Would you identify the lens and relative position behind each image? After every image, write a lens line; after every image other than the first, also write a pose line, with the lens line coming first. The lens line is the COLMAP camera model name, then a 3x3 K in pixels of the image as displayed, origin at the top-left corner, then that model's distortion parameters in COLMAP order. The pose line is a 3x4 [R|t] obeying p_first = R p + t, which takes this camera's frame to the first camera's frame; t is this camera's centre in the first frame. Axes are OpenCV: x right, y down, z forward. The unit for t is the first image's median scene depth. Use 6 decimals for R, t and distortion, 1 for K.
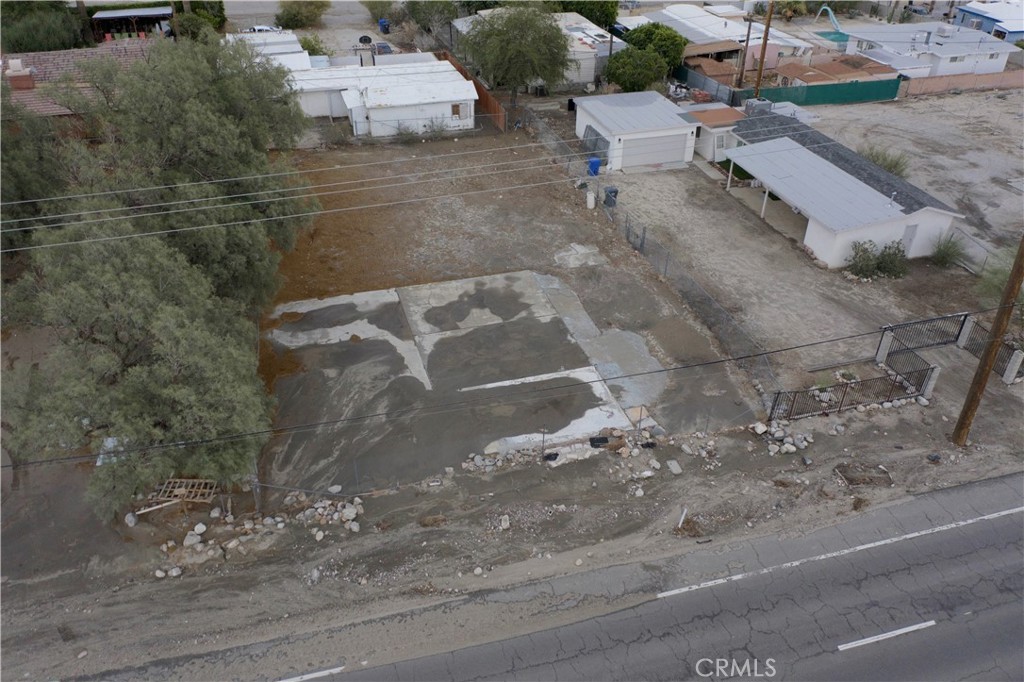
lens RADIAL K [[808.9, 0, 508.6], [0, 808.9, 338.2], [0, 0, 1]] dist [-0.023668, 0.015805]
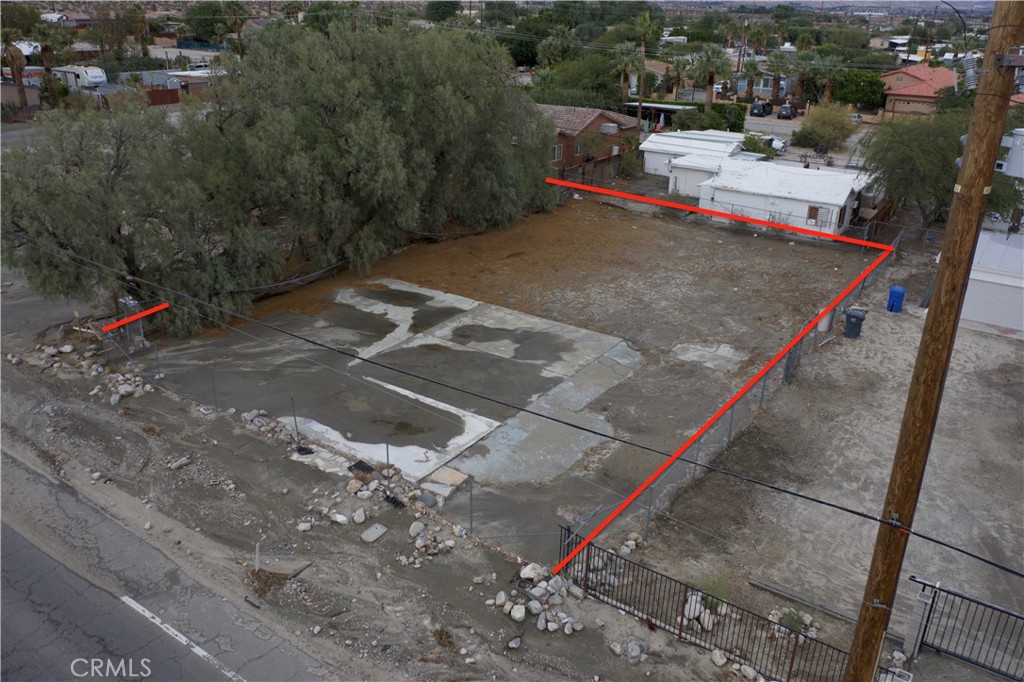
lens RADIAL K [[808.9, 0, 509.1], [0, 808.9, 347.1], [0, 0, 1]] dist [-0.023668, 0.015805]
pose [[0.631616, 0.308093, -0.711435, 0.629865], [-0.446729, 0.894622, -0.009185, -0.025198], [0.633636, 0.323620, 0.702692, 0.465607]]
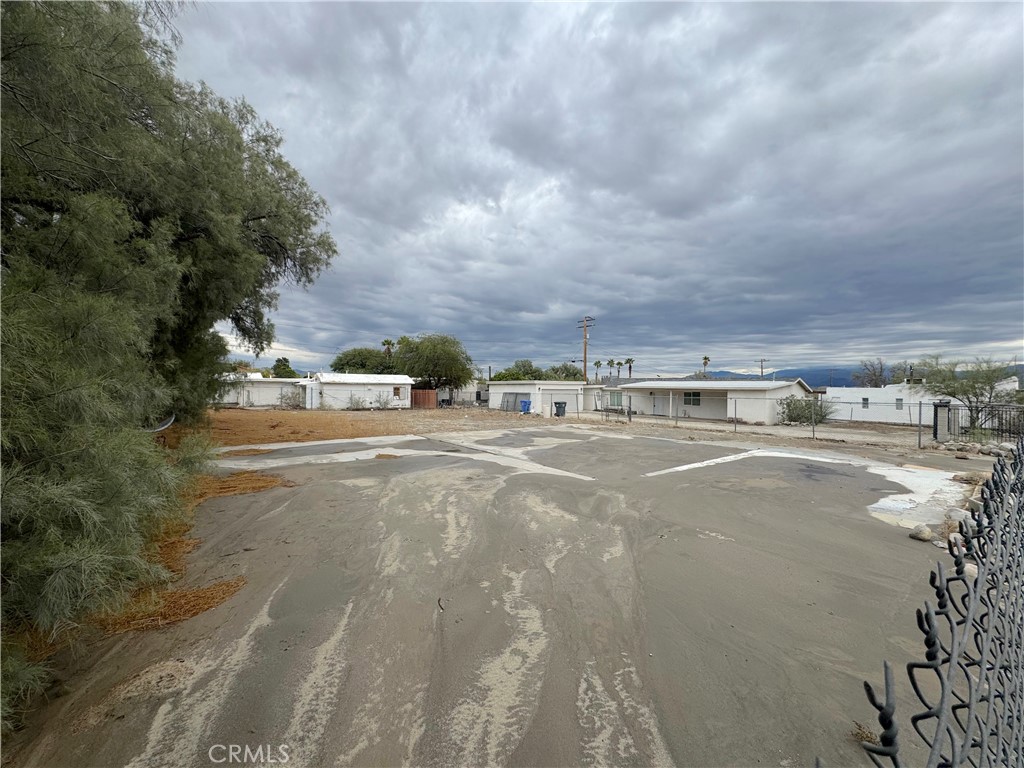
lens RADIAL K [[404.5, 0, 509.8], [0, 404.5, 379.8], [0, 0, 1]] dist [-0.001311, 0.000128]
pose [[0.931799, 0.005227, 0.362938, -0.224255], [0.203242, 0.820938, -0.533622, 0.129038], [-0.300739, 0.570993, 0.763887, 0.780827]]
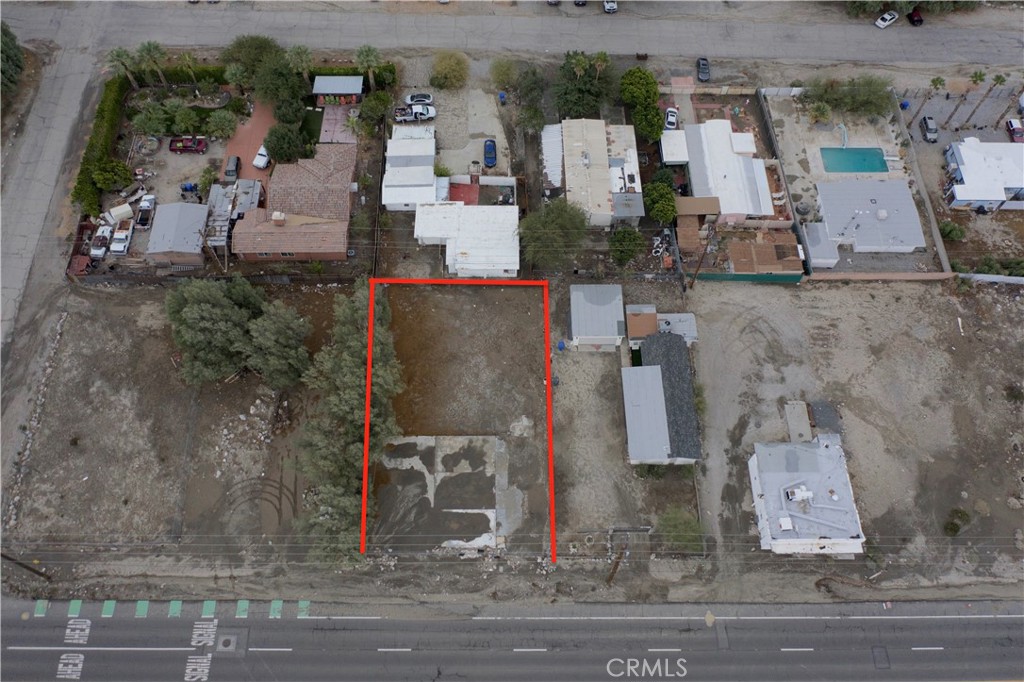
lens RADIAL K [[808.9, 0, 513.3], [0, 808.9, 343.1], [0, 0, 1]] dist [-0.023668, 0.015805]
pose [[0.961239, 0.247351, -0.121807, 0.350652], [-0.160371, 0.860949, 0.482750, -1.725038], [0.224278, -0.444504, 0.867246, -1.026306]]
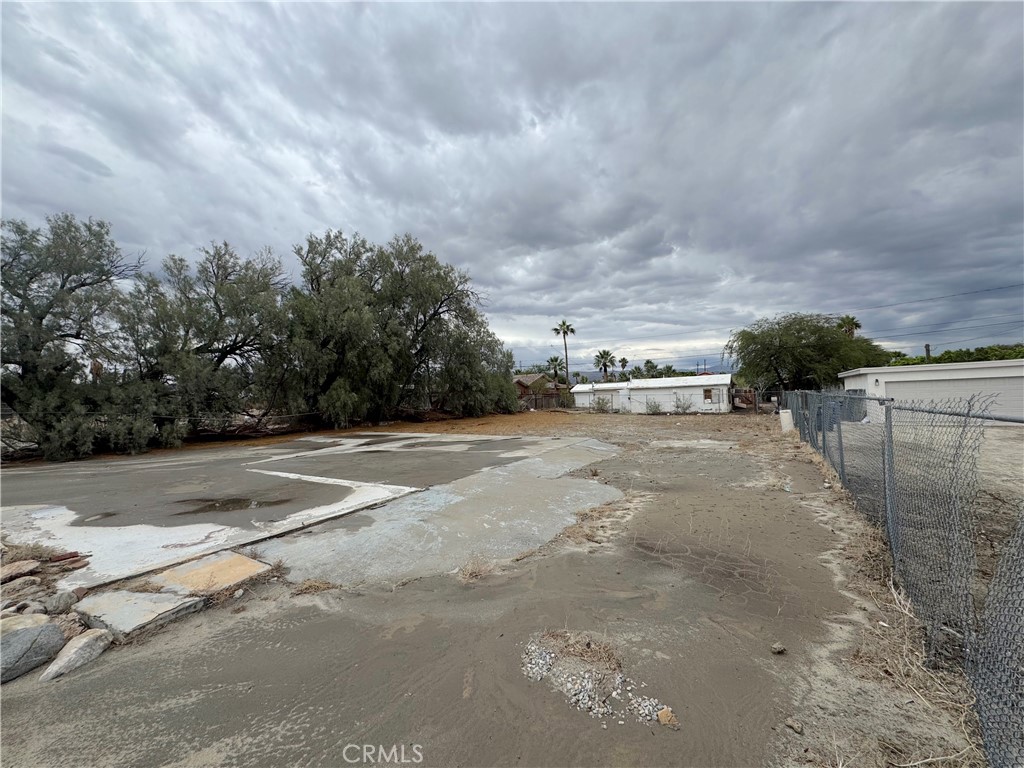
lens RADIAL K [[404.5, 0, 512.3], [0, 404.5, 386.1], [0, 0, 1]] dist [-0.001311, 0.000128]
pose [[0.659637, -0.057798, -0.749358, 0.300132], [-0.381888, 0.832966, -0.400411, 0.056335], [0.647333, 0.550297, 0.527383, 0.908016]]
